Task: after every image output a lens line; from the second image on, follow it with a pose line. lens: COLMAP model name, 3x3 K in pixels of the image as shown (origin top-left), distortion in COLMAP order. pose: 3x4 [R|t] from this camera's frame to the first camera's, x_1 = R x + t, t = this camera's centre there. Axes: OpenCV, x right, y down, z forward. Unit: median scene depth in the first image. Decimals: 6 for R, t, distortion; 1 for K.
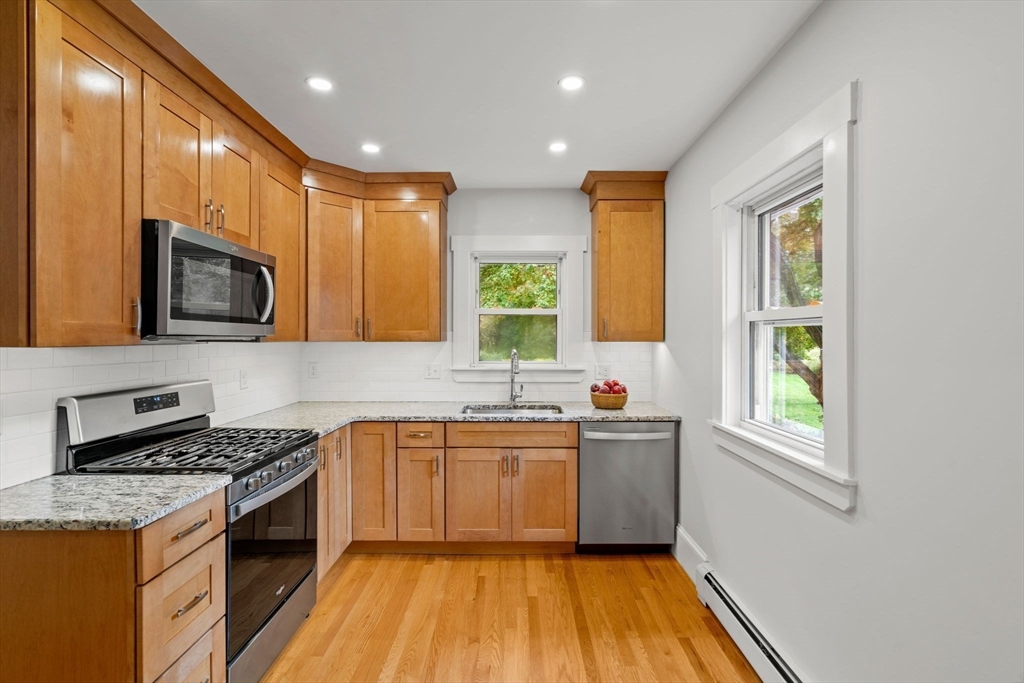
lens RADIAL K [[474.4, 0, 511.5], [0, 474.4, 338.8], [0, 0, 1]] dist [0.014201, -0.000193]
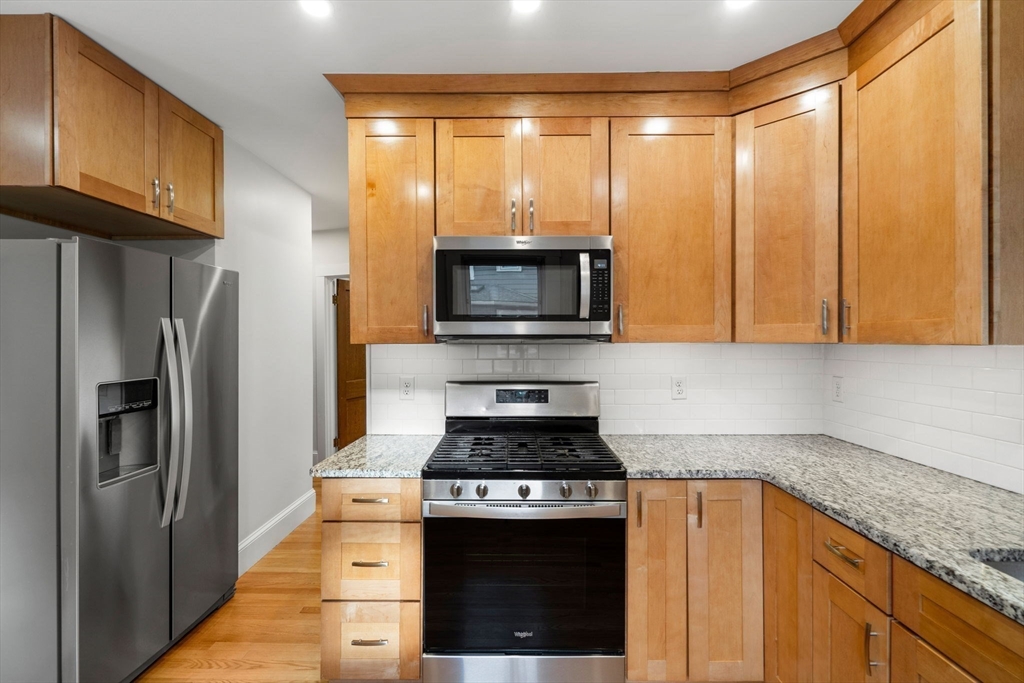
lens RADIAL K [[474.4, 0, 513.5], [0, 474.4, 342.8], [0, 0, 1]] dist [0.014201, -0.000193]
pose [[0.001089, 0.003933, -0.999992, 0.347085], [-0.000591, 0.999992, 0.003933, 0.004491], [0.999999, 0.000587, 0.001091, 0.940170]]
